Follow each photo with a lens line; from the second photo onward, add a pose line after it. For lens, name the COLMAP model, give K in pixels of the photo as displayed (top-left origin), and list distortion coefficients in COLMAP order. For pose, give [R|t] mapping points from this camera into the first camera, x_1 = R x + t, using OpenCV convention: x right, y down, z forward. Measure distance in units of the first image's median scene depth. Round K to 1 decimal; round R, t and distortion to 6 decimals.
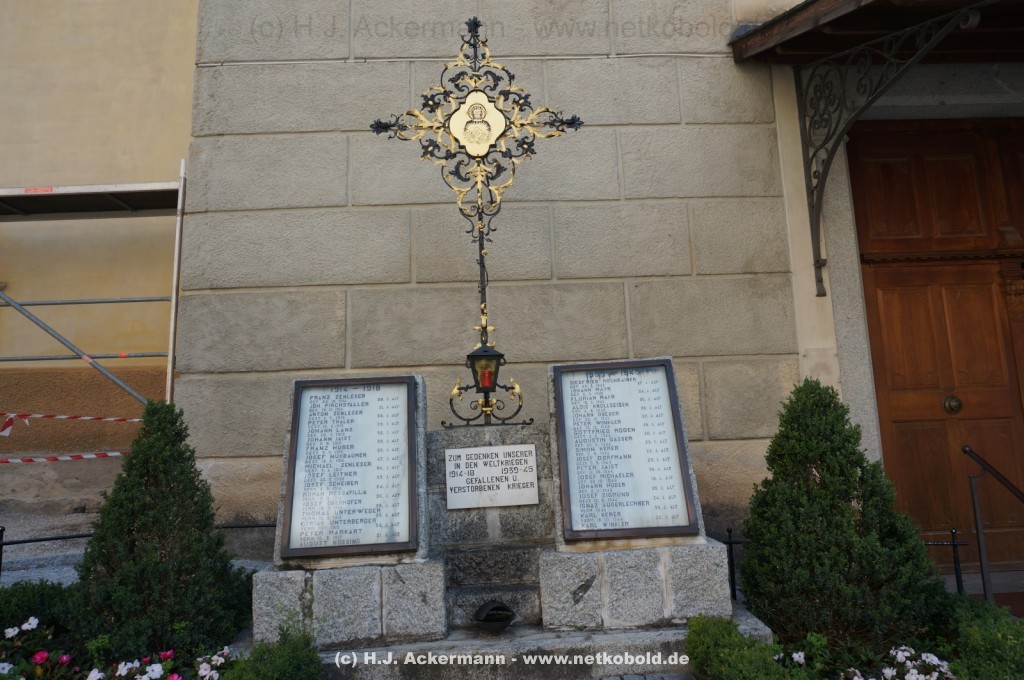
lens RADIAL K [[685.0, 0, 519.4], [0, 685.0, 343.6], [0, 0, 1]] dist [-0.047463, 0.029544]
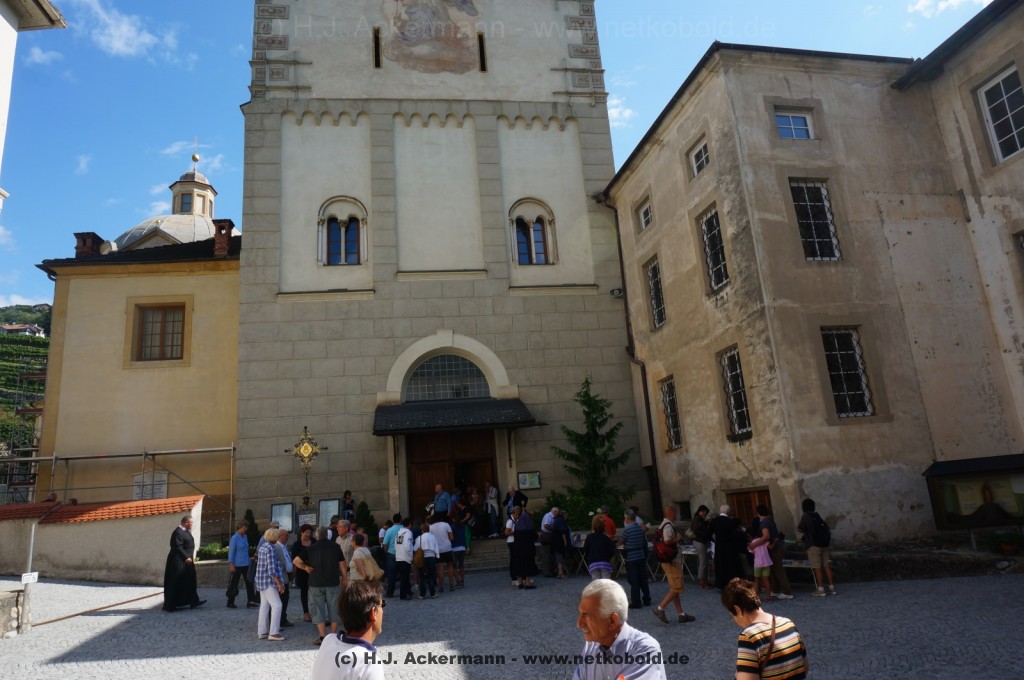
lens RADIAL K [[685.0, 0, 519.4], [0, 685.0, 343.6], [0, 0, 1]] dist [-0.047463, 0.029544]
pose [[0.990969, -0.012906, 0.133469, 0.823384], [0.024019, 0.996343, -0.081997, -0.643457], [-0.131922, 0.084462, 0.987655, -4.169938]]
